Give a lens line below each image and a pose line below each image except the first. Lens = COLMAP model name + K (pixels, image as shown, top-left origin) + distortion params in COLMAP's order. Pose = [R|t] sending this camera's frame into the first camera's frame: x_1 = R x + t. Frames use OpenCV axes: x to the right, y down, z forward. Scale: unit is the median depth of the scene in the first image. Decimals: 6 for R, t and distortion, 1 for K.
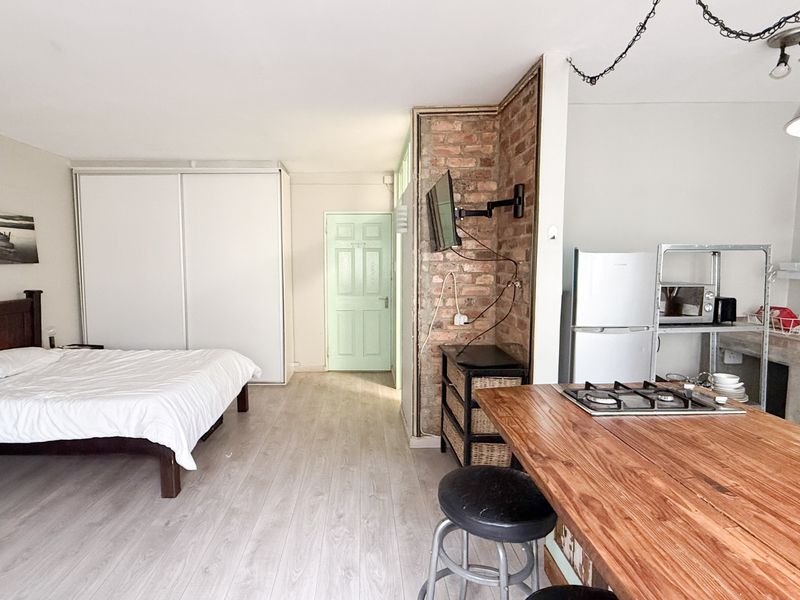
lens RADIAL K [[449.8, 0, 362.8], [0, 449.8, 301.4], [0, 0, 1]] dist [-0.000969, 0.000730]
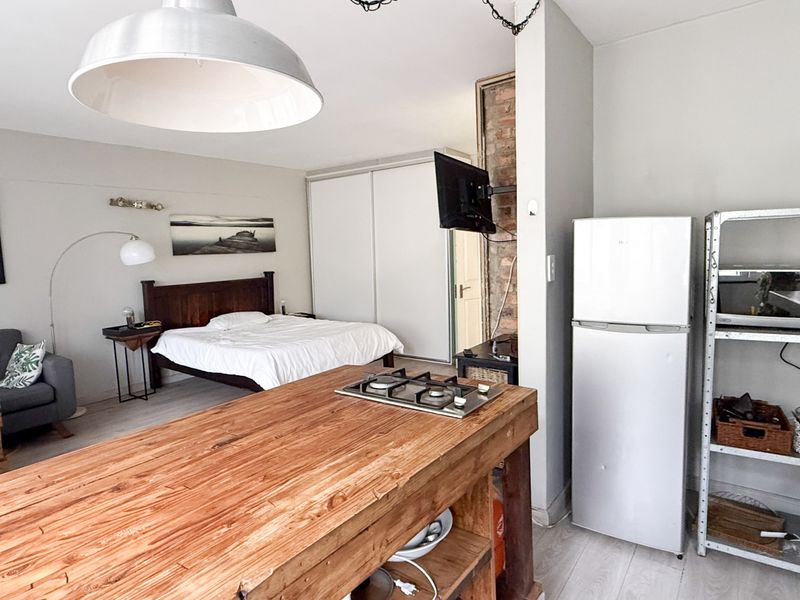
lens RADIAL K [[471.6, 0, 388.3], [0, 471.6, 296.3], [0, 0, 1]] dist [-0.001546, -0.000383]
pose [[0.794620, 0.037802, -0.605929, 0.620271], [-0.022626, 0.999210, 0.032667, -0.006015], [0.606685, -0.012248, 0.794848, 0.095368]]
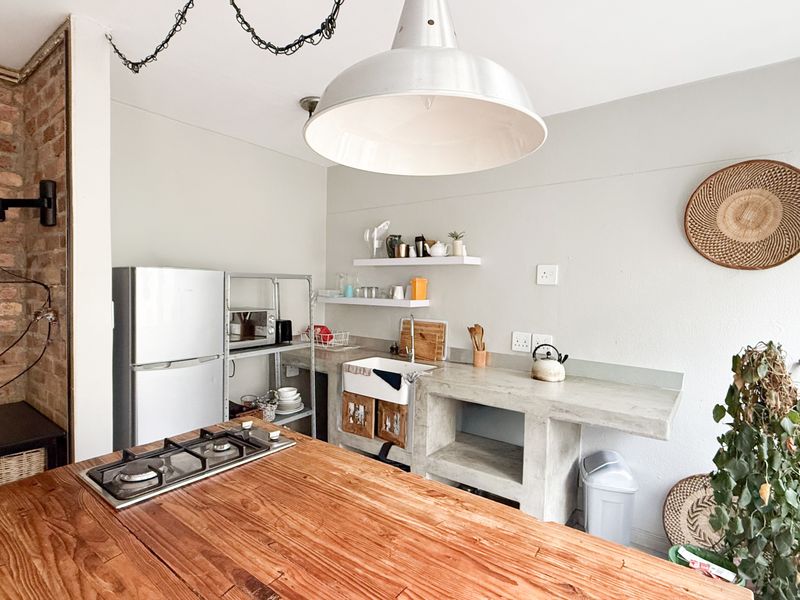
lens RADIAL K [[422.7, 0, 397.1], [0, 422.7, 301.4], [0, 0, 1]] dist [-0.000330, 0.000706]
pose [[0.603134, -0.011965, 0.797550, 0.124880], [0.054451, 0.998173, -0.026202, -0.011847], [-0.795779, 0.059231, 0.602683, 0.123597]]
